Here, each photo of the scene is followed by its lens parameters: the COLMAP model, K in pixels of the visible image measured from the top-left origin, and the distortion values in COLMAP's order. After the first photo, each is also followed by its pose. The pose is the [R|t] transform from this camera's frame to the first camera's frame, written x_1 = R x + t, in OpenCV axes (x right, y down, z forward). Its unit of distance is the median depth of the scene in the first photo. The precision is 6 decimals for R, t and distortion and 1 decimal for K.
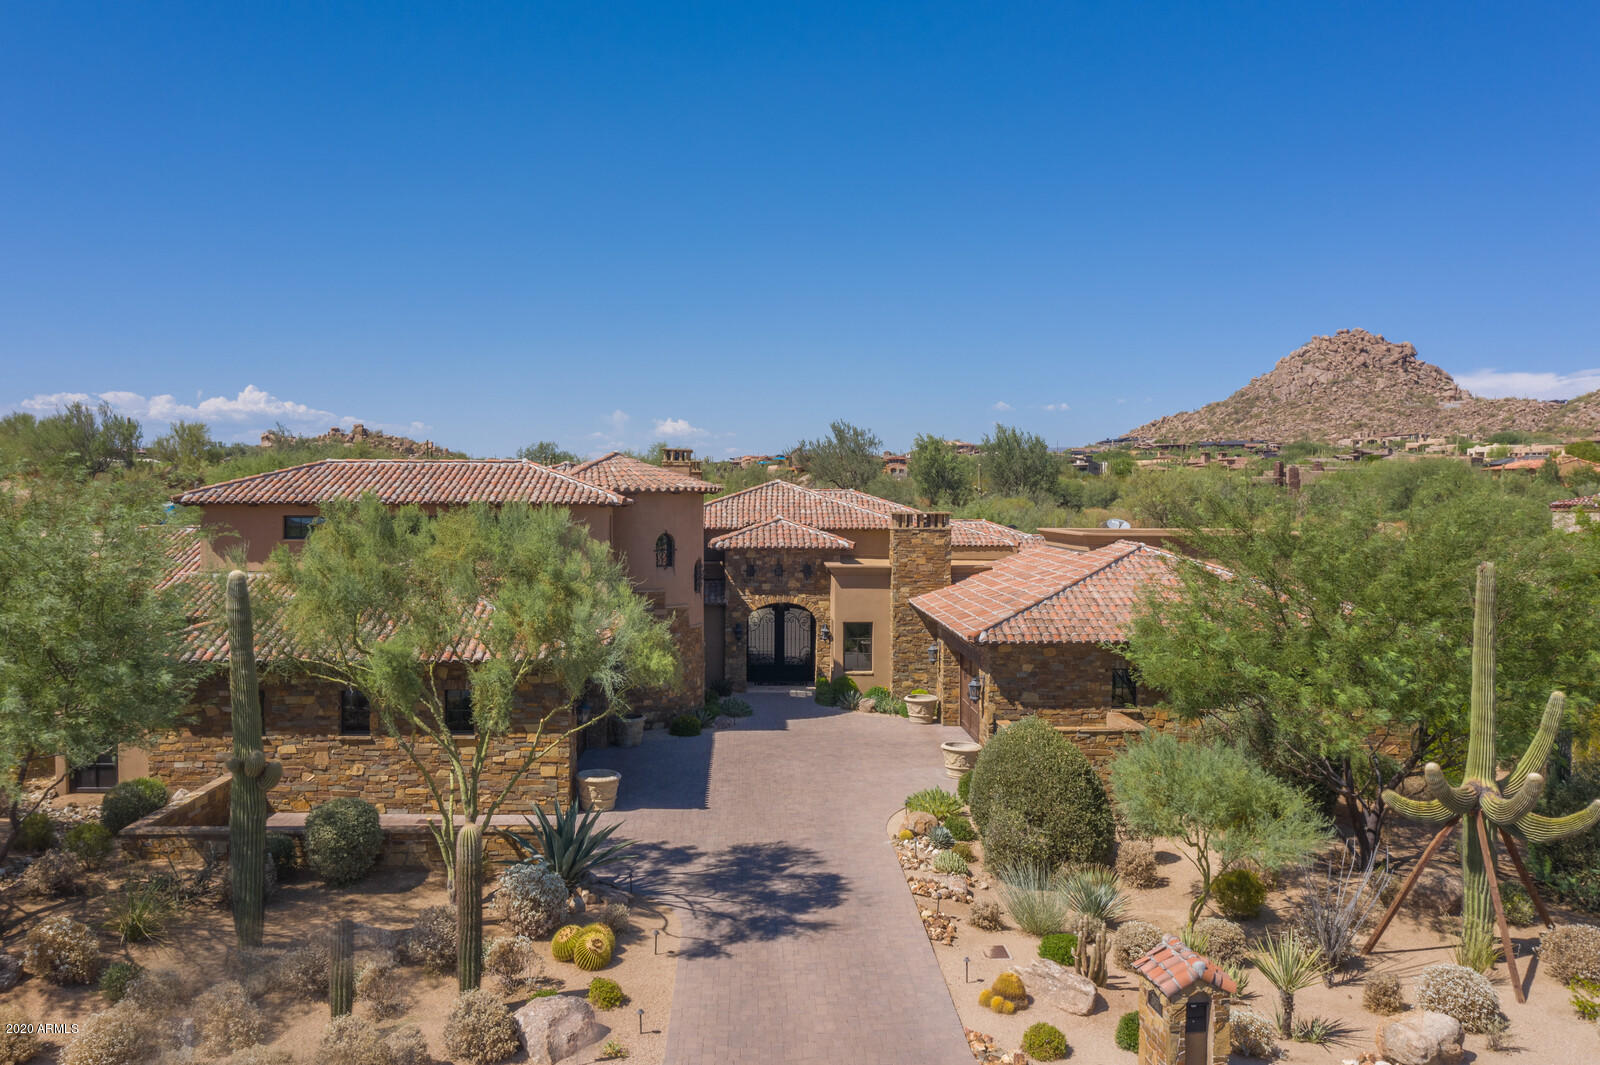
lens RADIAL K [[1269.4, 0, 800.5], [0, 1269.4, 516.5], [0, 0, 1]] dist [-0.005078, 0.002482]
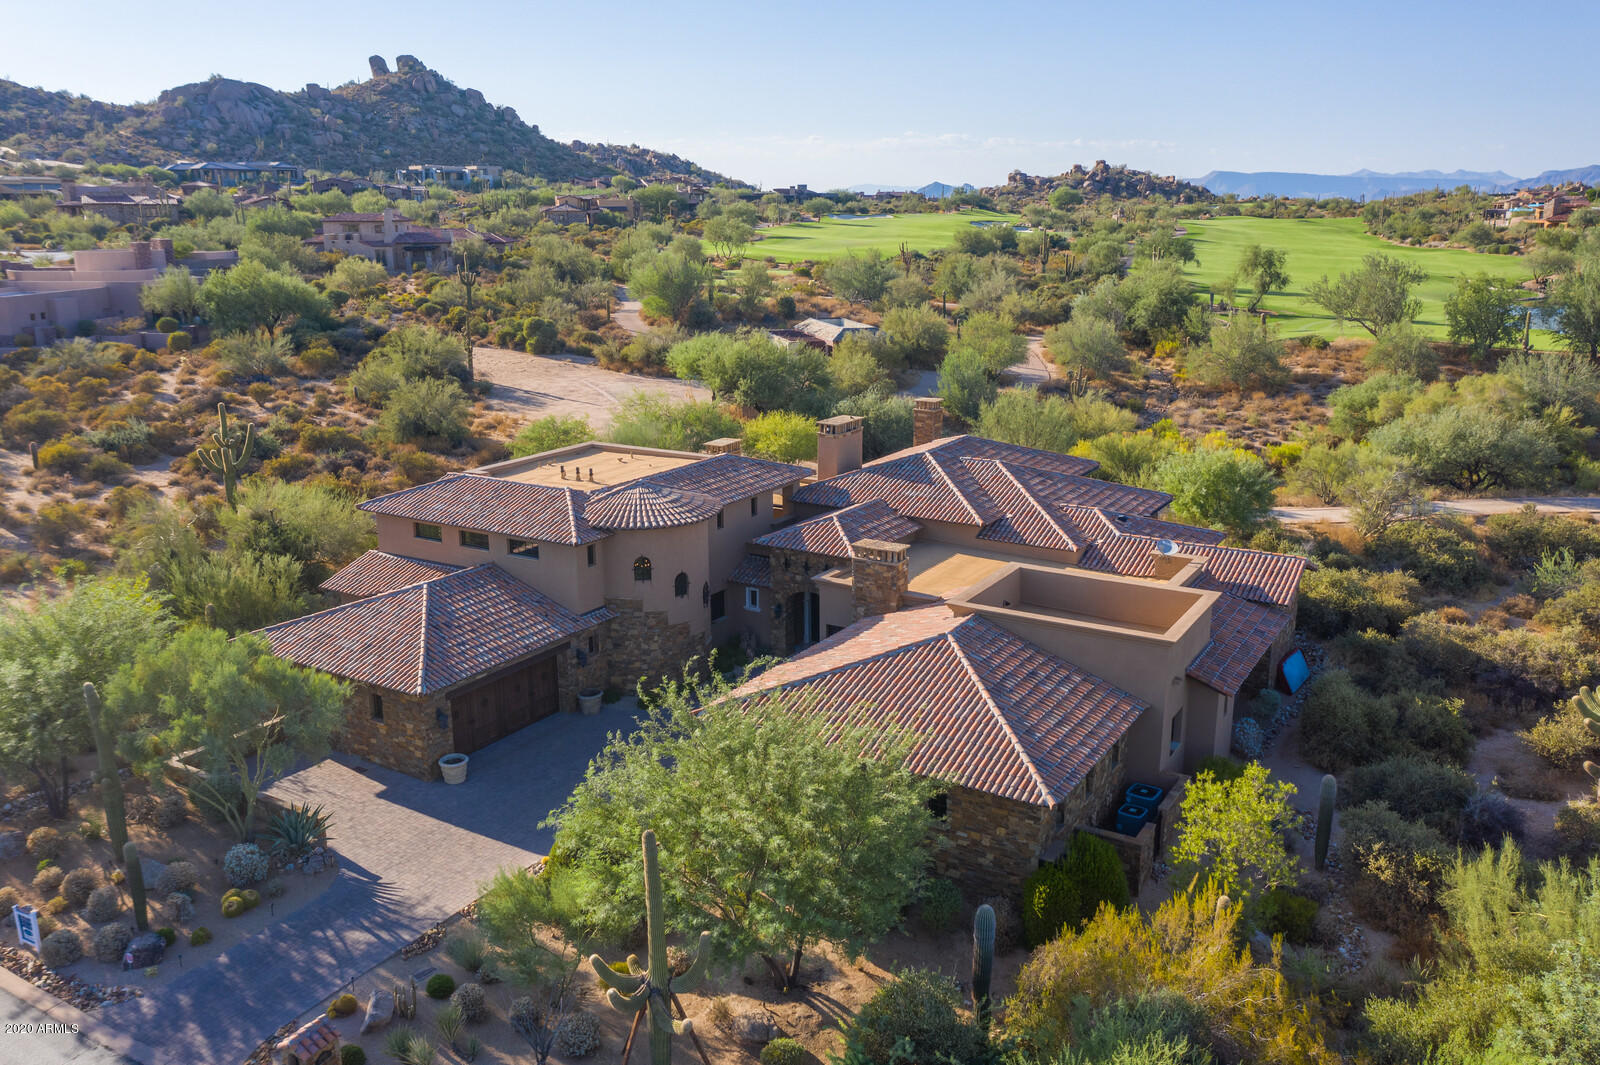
lens RADIAL K [[1263.5, 0, 801.6], [0, 1263.5, 520.9], [0, 0, 1]] dist [-0.008835, -0.000654]
pose [[0.828517, 0.126636, -0.545457, 0.735574], [-0.002209, 0.974824, 0.222964, -0.313336], [0.559960, -0.183524, 0.807938, 0.040424]]
